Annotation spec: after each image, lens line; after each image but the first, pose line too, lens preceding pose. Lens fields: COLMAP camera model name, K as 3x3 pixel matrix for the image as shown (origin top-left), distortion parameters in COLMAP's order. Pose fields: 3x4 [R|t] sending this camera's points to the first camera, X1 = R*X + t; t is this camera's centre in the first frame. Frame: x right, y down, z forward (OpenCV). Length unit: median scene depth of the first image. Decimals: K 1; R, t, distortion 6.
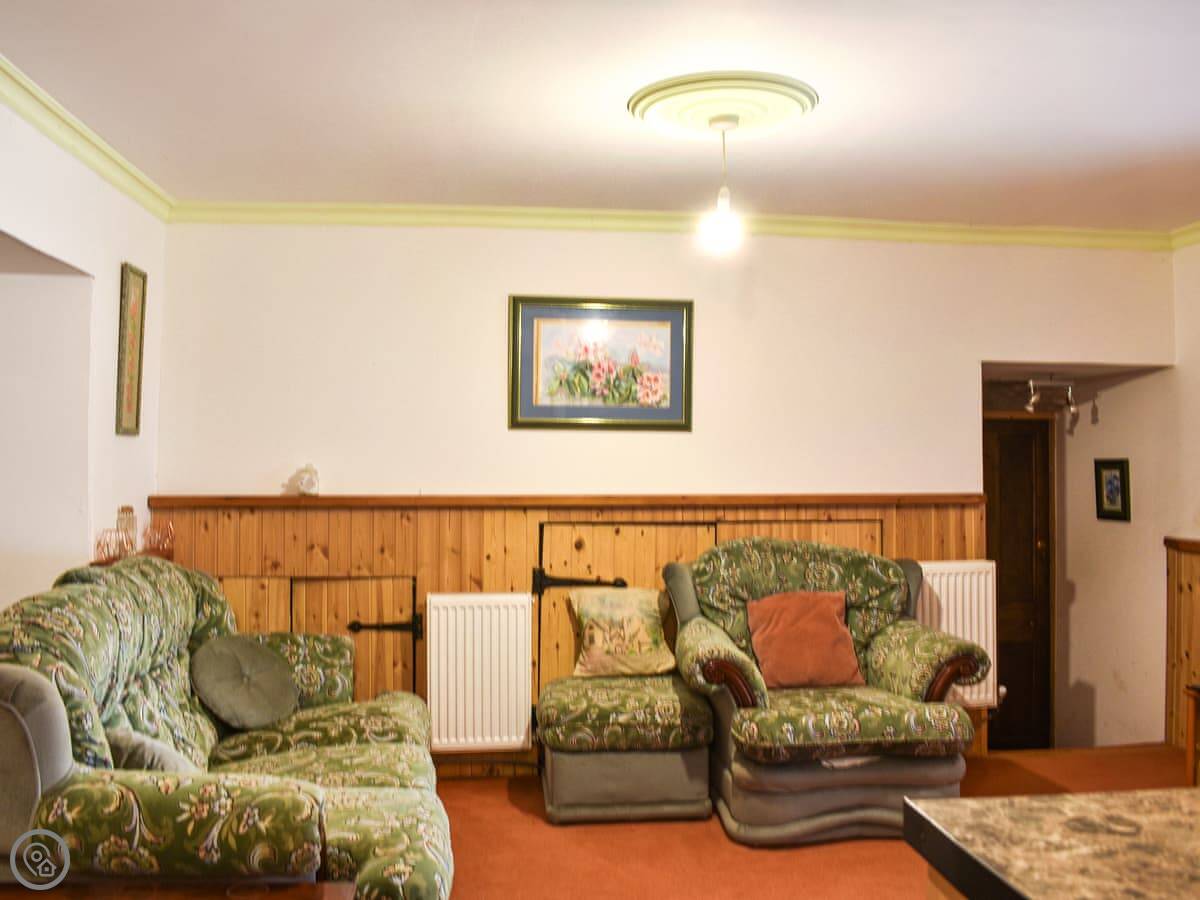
lens RADIAL K [[1105.0, 0, 591.8], [0, 1105.0, 453.7], [0, 0, 1]] dist [-0.066328, -0.007489]
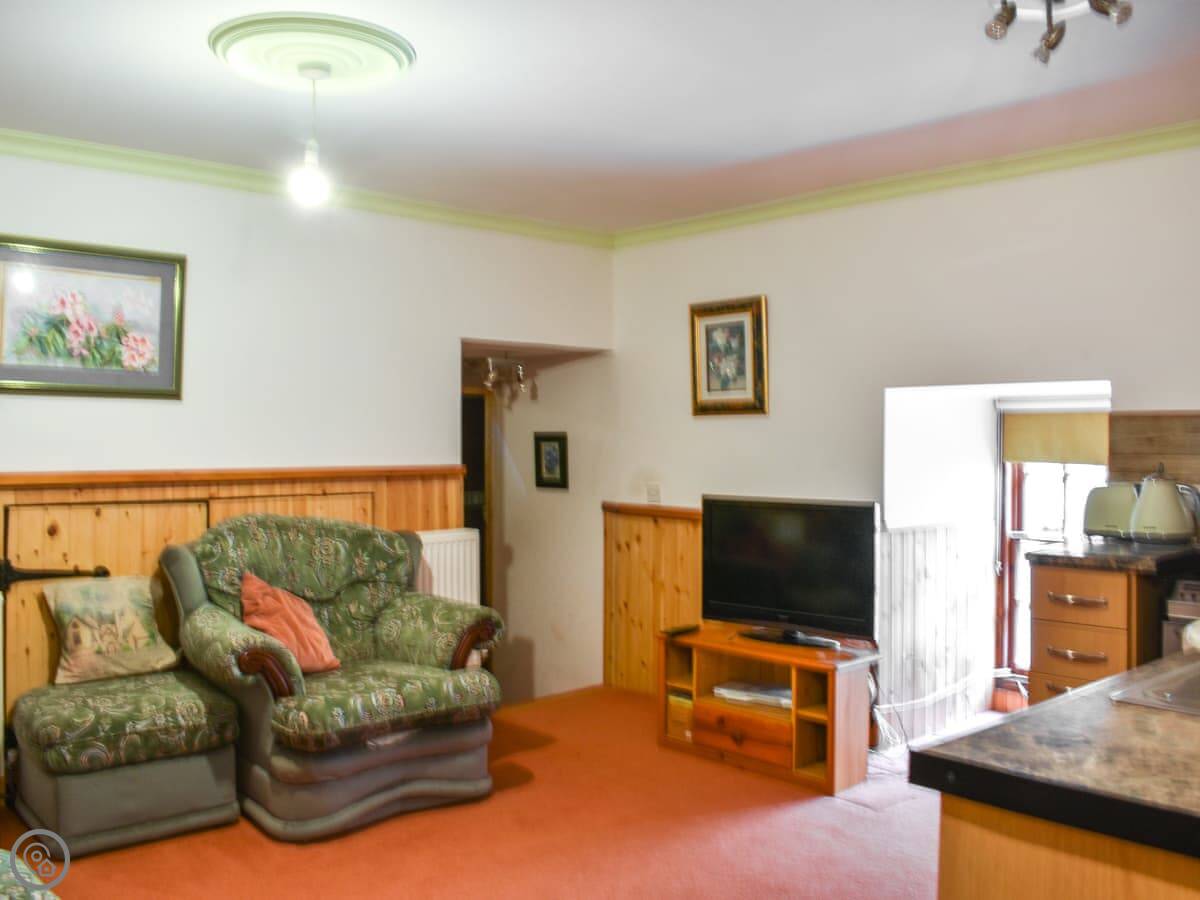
lens RADIAL K [[1105.0, 0, 572.8], [0, 1105.0, 418.9], [0, 0, 1]] dist [-0.066328, -0.007489]
pose [[0.816614, 0.011404, 0.577072, -0.173645], [-0.008037, 0.999933, -0.008388, 0.000426], [-0.577128, 0.002212, 0.816650, 0.084171]]
